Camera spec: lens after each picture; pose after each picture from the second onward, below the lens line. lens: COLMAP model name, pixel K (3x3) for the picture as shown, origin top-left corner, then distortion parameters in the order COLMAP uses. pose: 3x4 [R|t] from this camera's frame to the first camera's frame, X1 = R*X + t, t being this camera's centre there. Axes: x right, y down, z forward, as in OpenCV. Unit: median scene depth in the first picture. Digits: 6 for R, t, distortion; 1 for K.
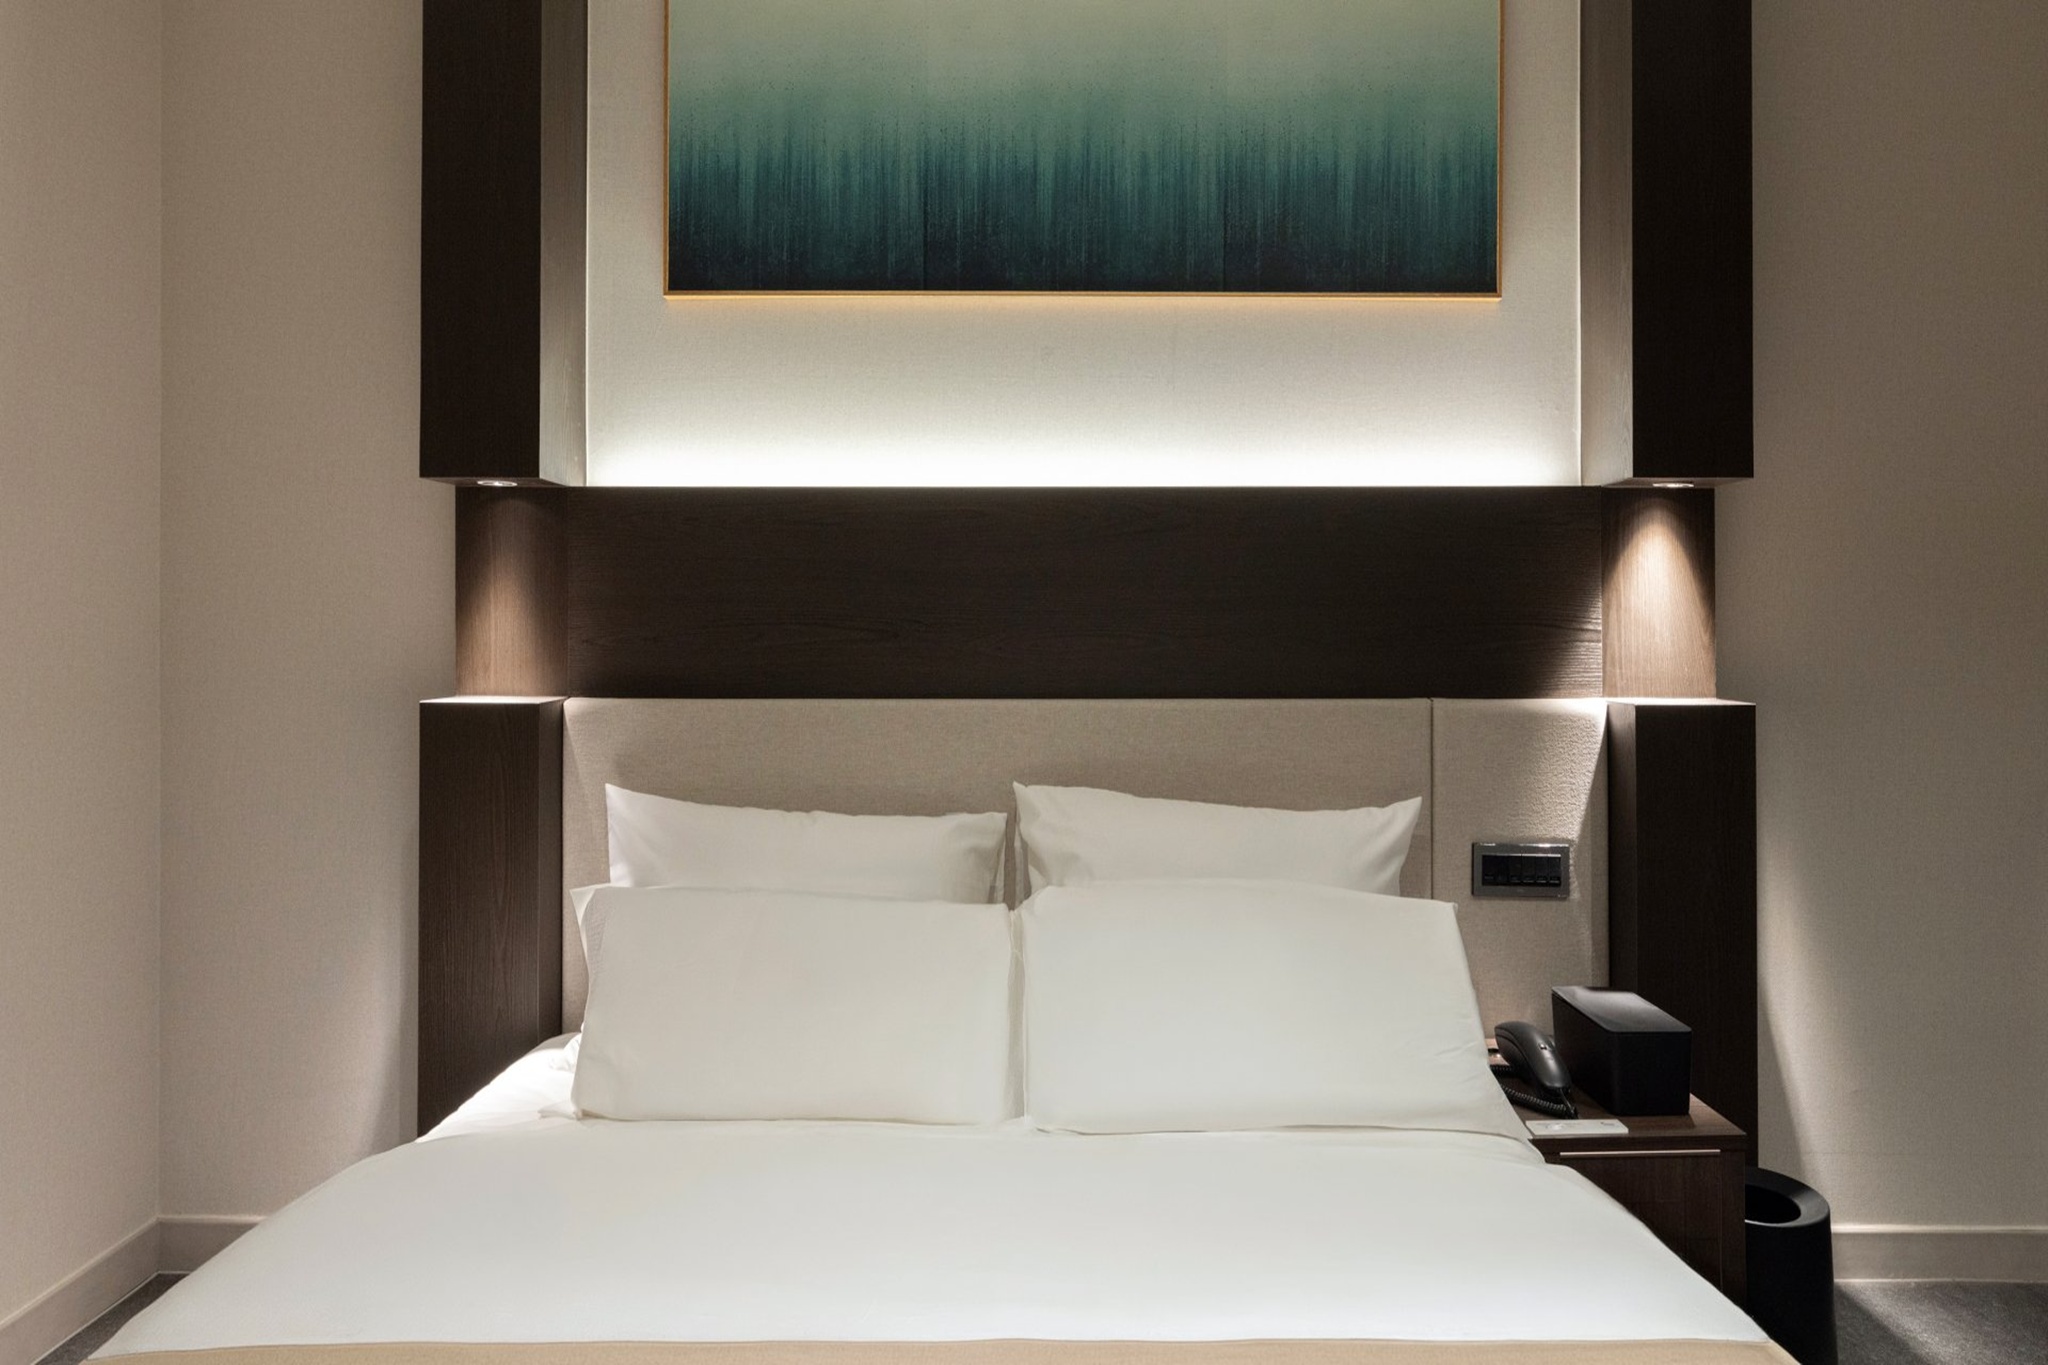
lens RADIAL K [[1517.1, 0, 1023.9], [0, 1517.1, 681.5], [0, 0, 1]] dist [-0.007088, 0.000518]
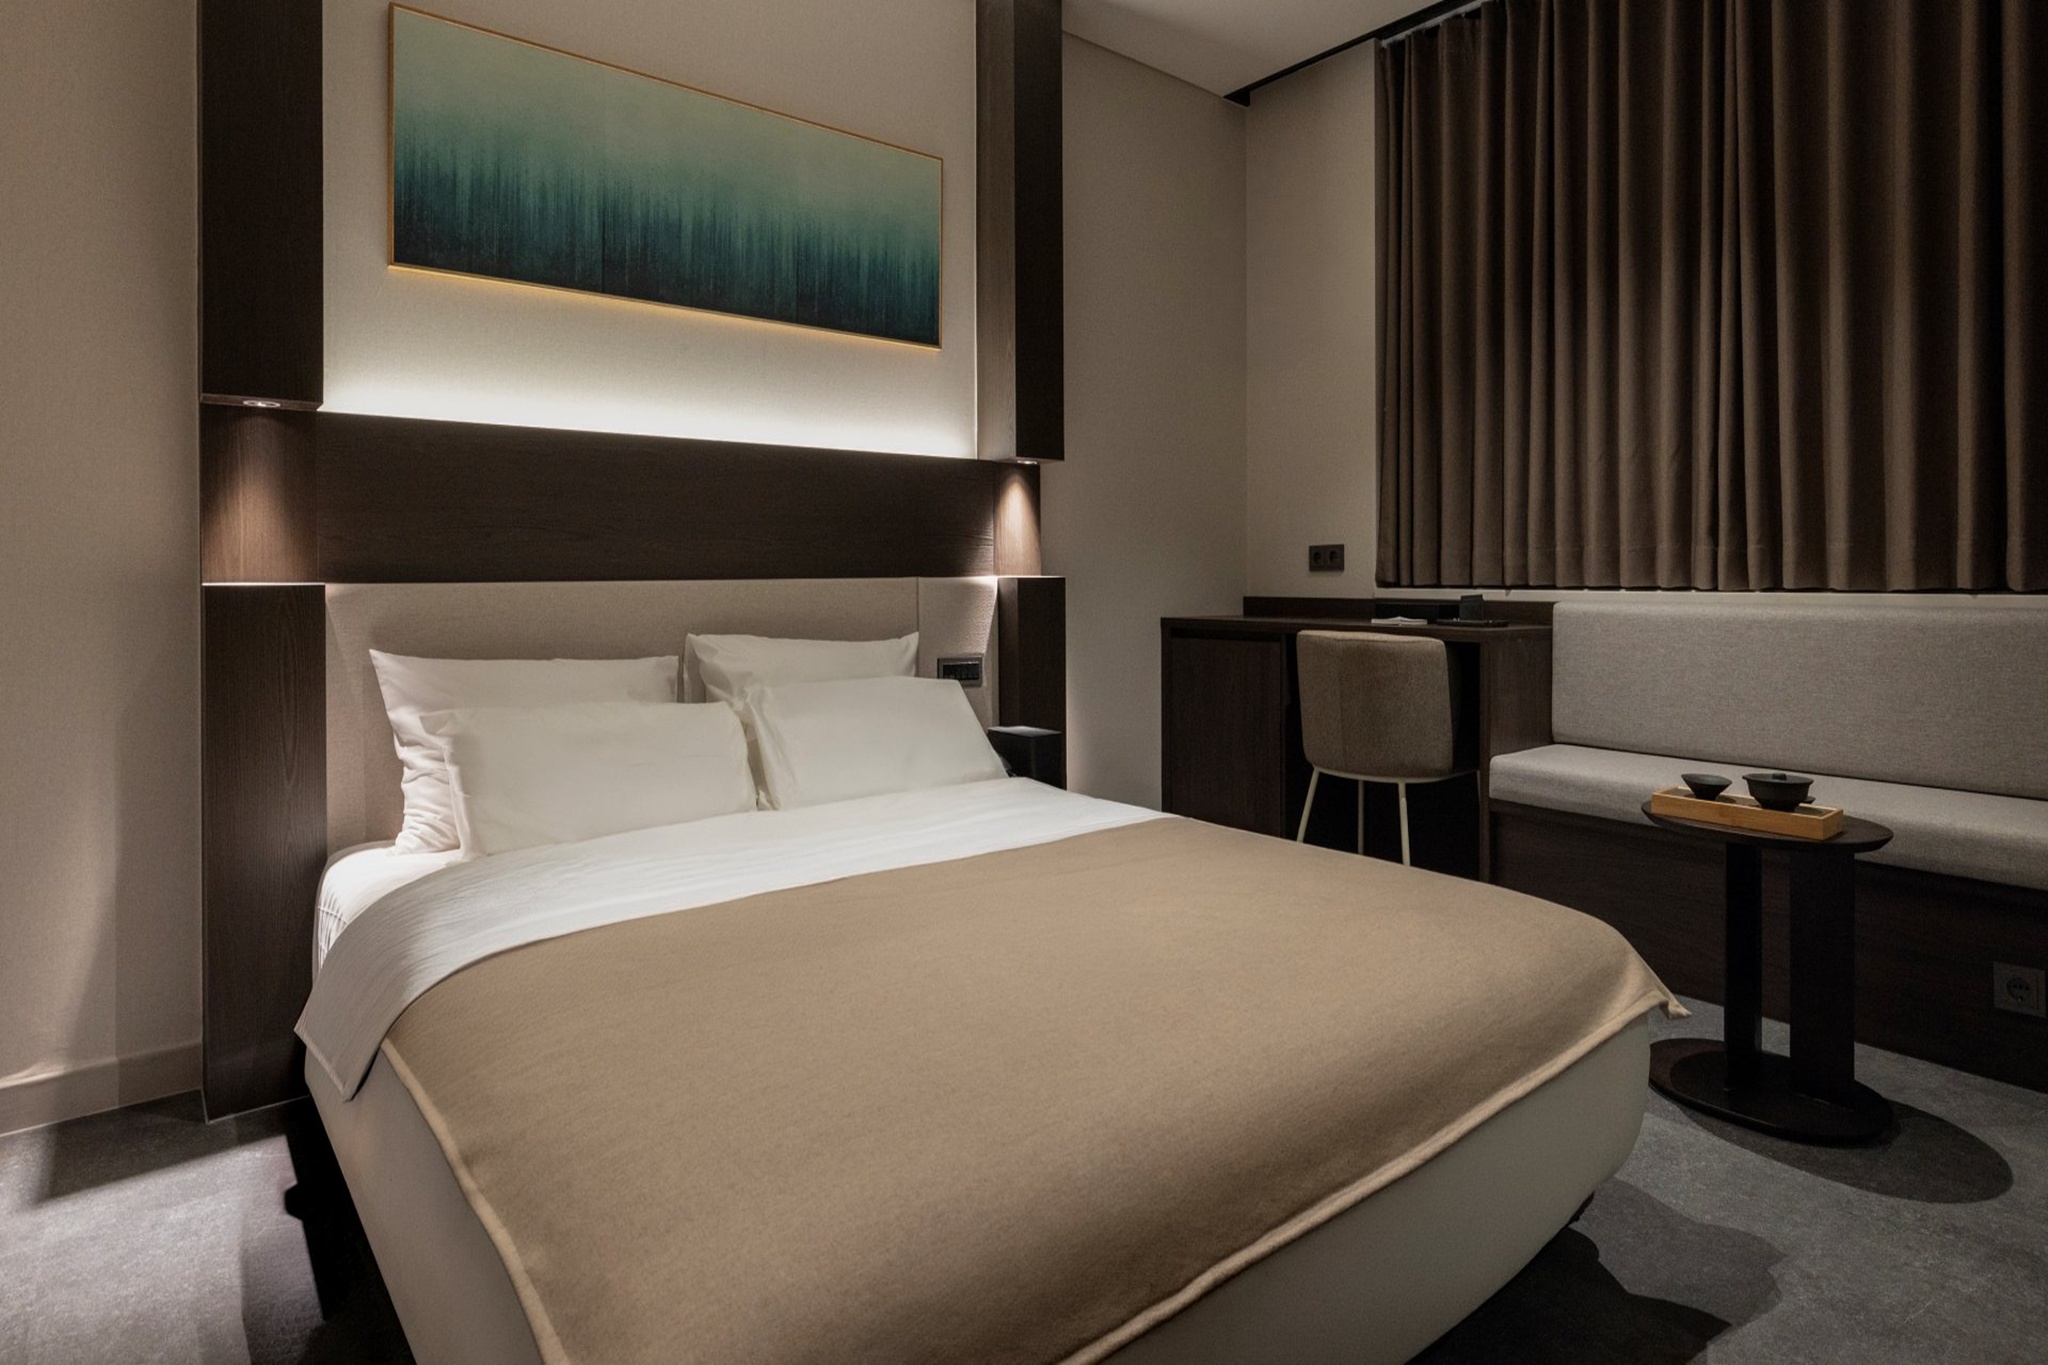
lens RADIAL K [[1031.5, 0, 987.4], [0, 1031.5, 609.9], [0, 0, 1]] dist [-0.002859, -0.000601]
pose [[0.800562, -0.027702, 0.598609, -0.378137], [0.002739, 0.999090, 0.042572, -0.001185], [-0.599243, -0.032442, 0.799909, -0.002119]]
